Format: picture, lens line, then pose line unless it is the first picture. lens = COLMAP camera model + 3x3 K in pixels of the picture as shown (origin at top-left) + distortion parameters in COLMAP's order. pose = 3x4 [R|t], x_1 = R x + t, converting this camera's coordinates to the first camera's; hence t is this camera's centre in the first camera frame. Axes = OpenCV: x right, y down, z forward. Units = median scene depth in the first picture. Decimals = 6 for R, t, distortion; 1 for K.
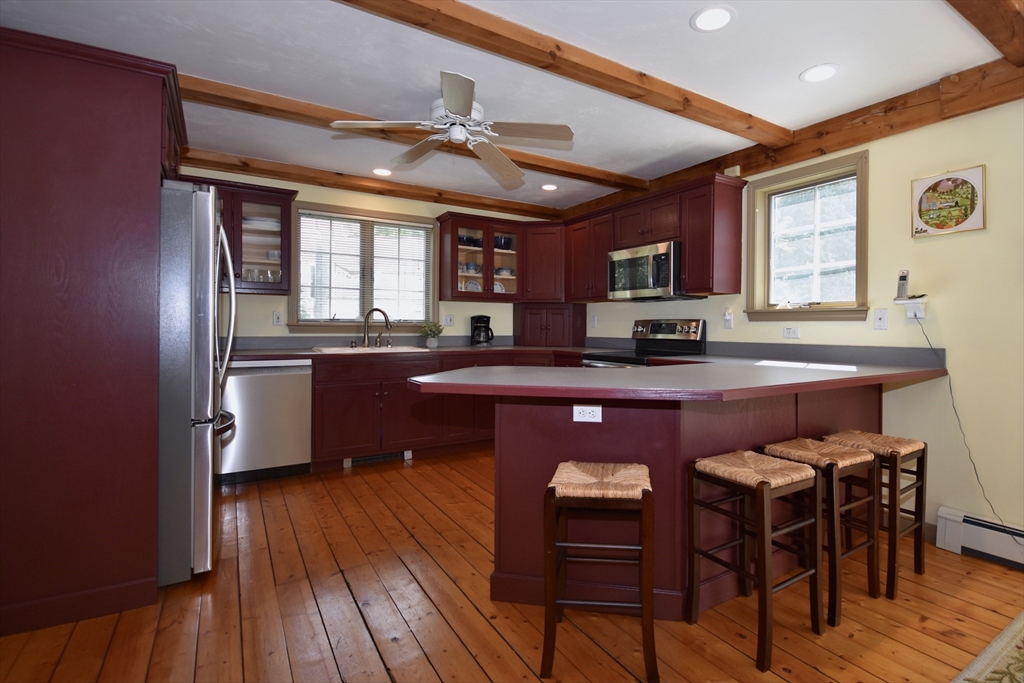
lens RADIAL K [[450.1, 0, 536.3], [0, 450.1, 321.9], [0, 0, 1]] dist [0.001810, -0.007986]
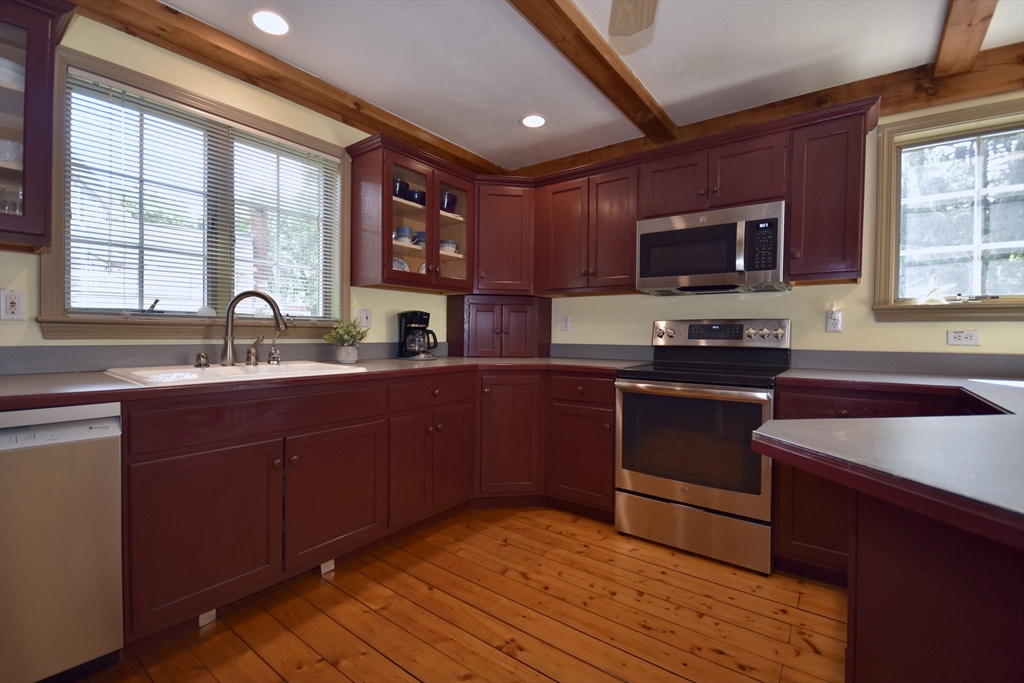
lens RADIAL K [[450.1, 0, 514.1], [0, 450.1, 338.6], [0, 0, 1]] dist [0.001810, -0.007986]
pose [[0.944299, -0.000118, 0.329089, -0.236116], [-0.007837, 0.999708, 0.022846, 0.010667], [-0.328996, -0.024153, 0.944022, 0.398365]]
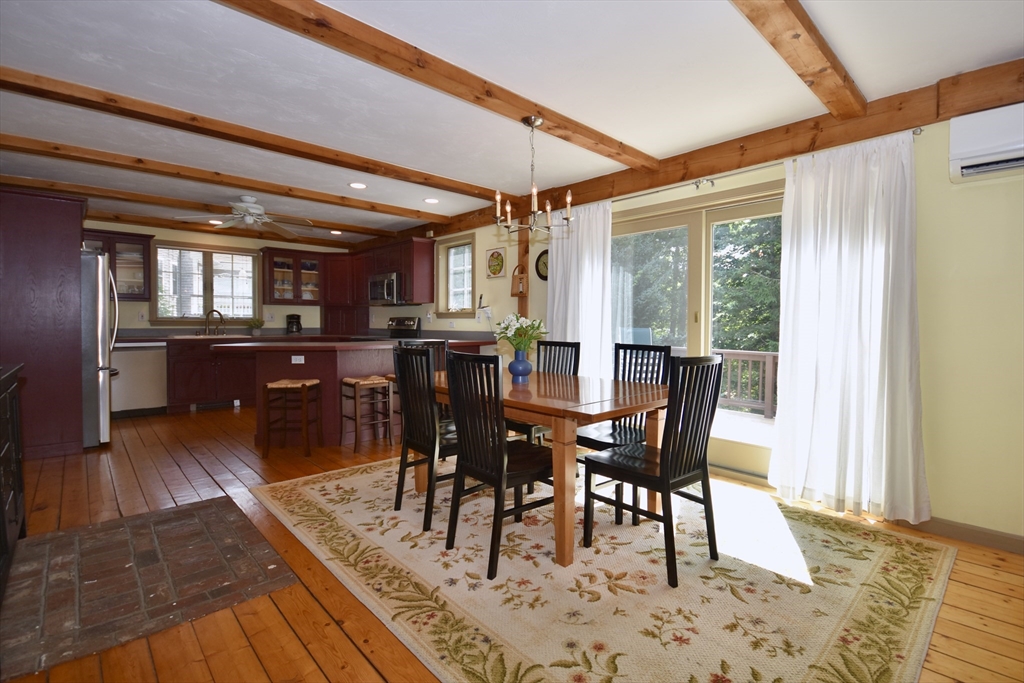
lens RADIAL K [[450.1, 0, 511.3], [0, 450.1, 331.0], [0, 0, 1]] dist [0.001810, -0.007986]
pose [[0.984915, -0.003202, 0.173012, 0.385182], [-0.001562, 0.999623, 0.027398, -0.001214], [-0.173034, -0.027255, 0.984539, -0.699236]]
